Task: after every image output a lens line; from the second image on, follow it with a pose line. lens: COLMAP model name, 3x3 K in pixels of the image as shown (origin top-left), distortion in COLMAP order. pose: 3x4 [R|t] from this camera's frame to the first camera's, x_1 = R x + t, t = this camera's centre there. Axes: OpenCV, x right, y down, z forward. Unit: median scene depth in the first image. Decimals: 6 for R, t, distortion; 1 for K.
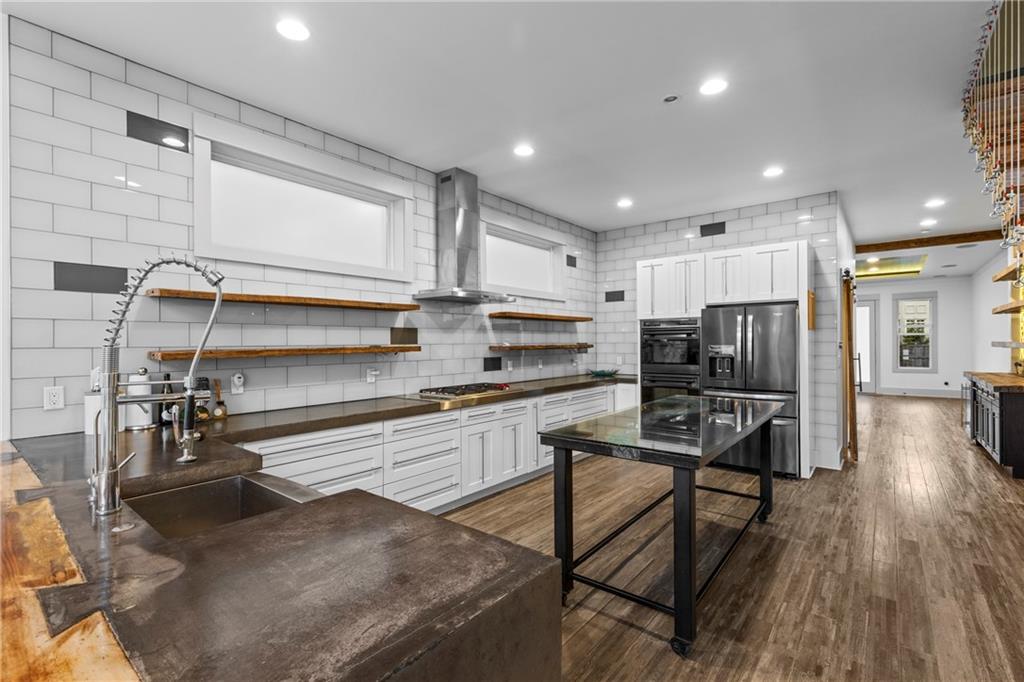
lens RADIAL K [[462.1, 0, 506.1], [0, 462.1, 342.1], [0, 0, 1]] dist [0.011772, -0.000883]
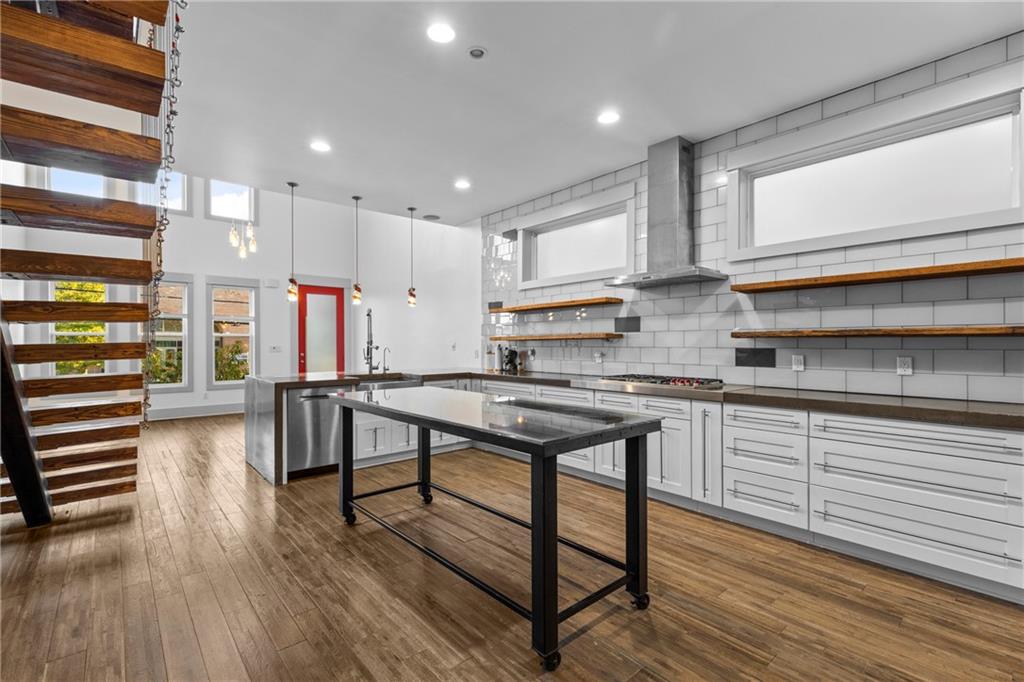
lens RADIAL K [[462.1, 0, 507.0], [0, 462.1, 341.2], [0, 0, 1]] dist [0.011772, -0.000883]
pose [[-0.176067, 0.002650, -0.984375, 0.868026], [0.003339, 0.999992, 0.002095, 0.022304], [0.984373, -0.002918, -0.176074, 0.856565]]
